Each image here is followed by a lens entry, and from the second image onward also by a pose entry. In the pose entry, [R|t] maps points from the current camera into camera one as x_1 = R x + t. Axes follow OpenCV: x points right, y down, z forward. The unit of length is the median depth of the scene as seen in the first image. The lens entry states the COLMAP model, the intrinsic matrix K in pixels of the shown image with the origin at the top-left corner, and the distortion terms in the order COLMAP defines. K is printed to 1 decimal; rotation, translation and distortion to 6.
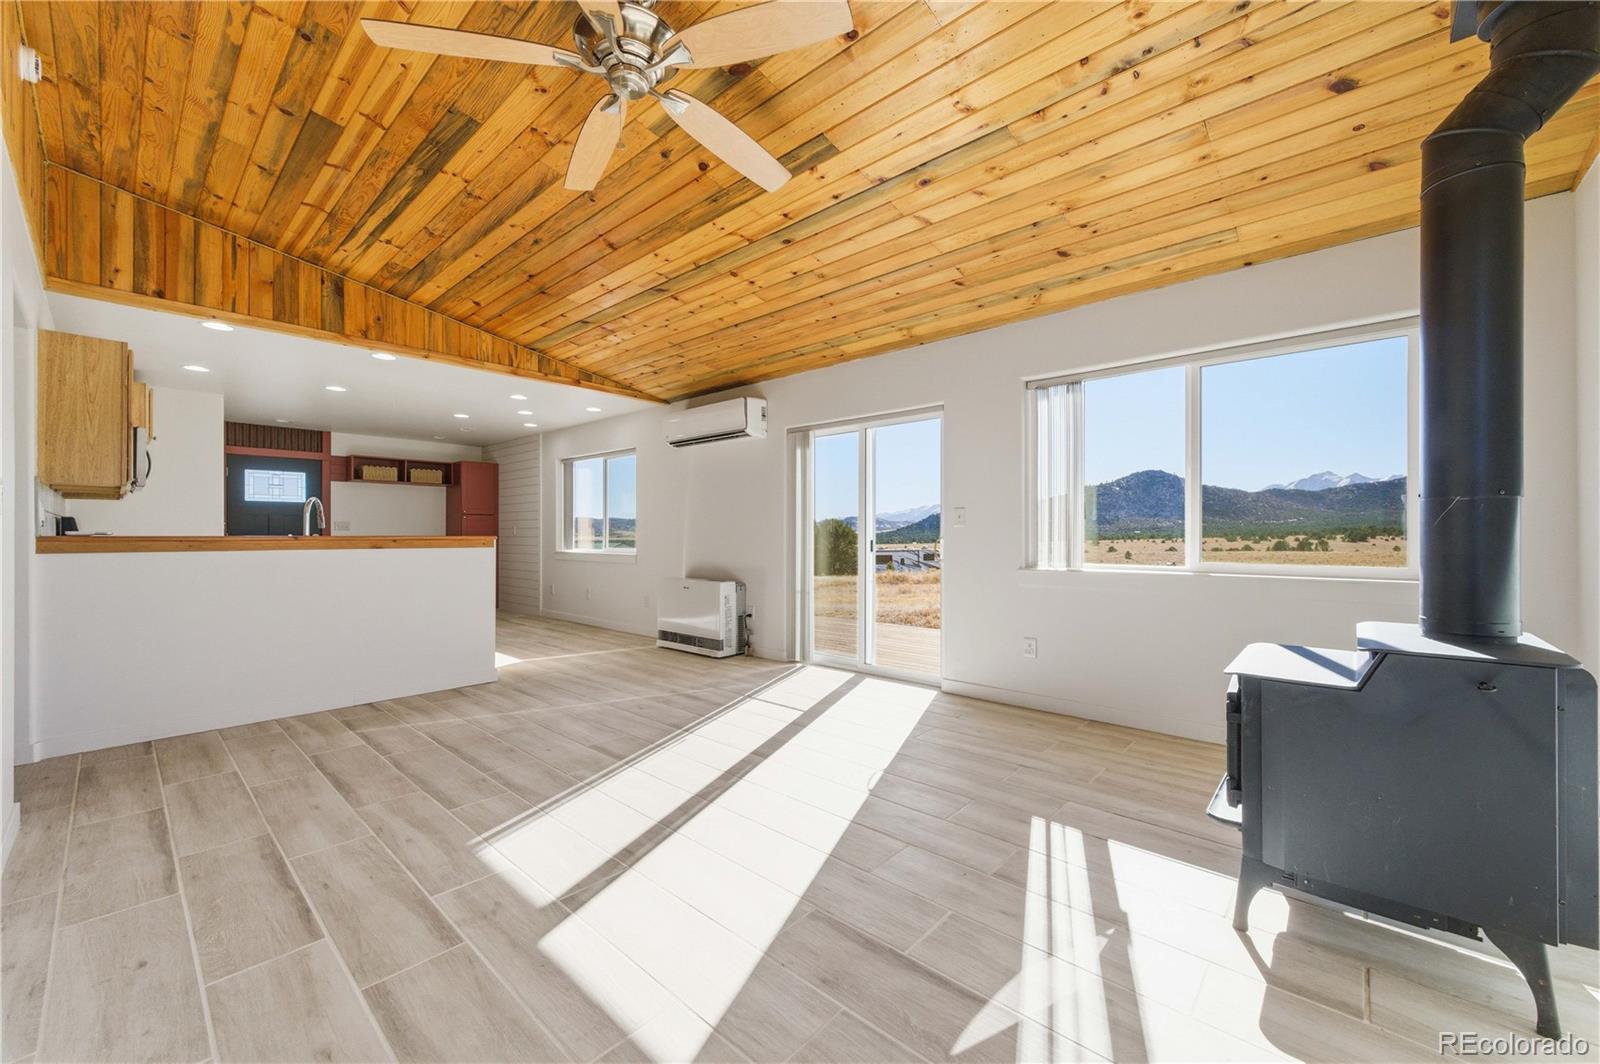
lens RADIAL K [[620.7, 0, 795.7], [0, 620.7, 530.5], [0, 0, 1]] dist [0.001686, -0.000407]
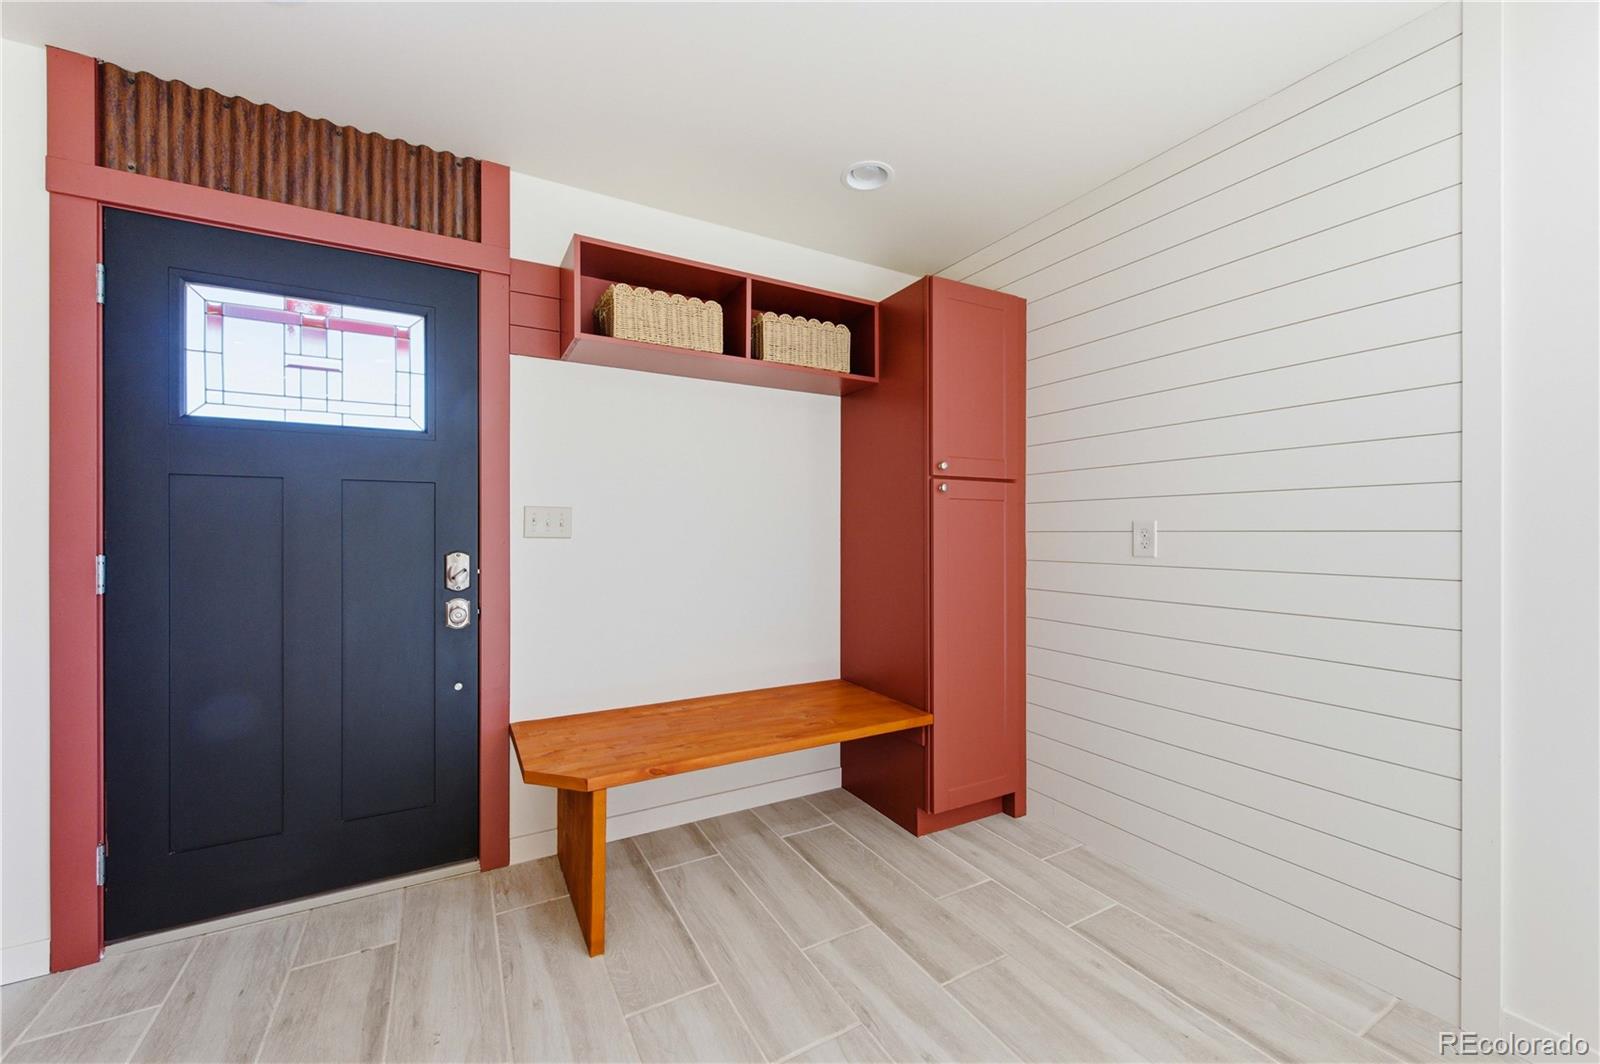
lens RADIAL K [[620.7, 0, 795.7], [0, 620.7, 530.5], [0, 0, 1]] dist [0.001686, -0.000407]
pose [[0.948540, -0.000025, -0.316657, -0.546788], [0.001781, 0.999985, 0.005256, -0.004849], [0.316652, -0.005549, 0.948525, 0.784439]]
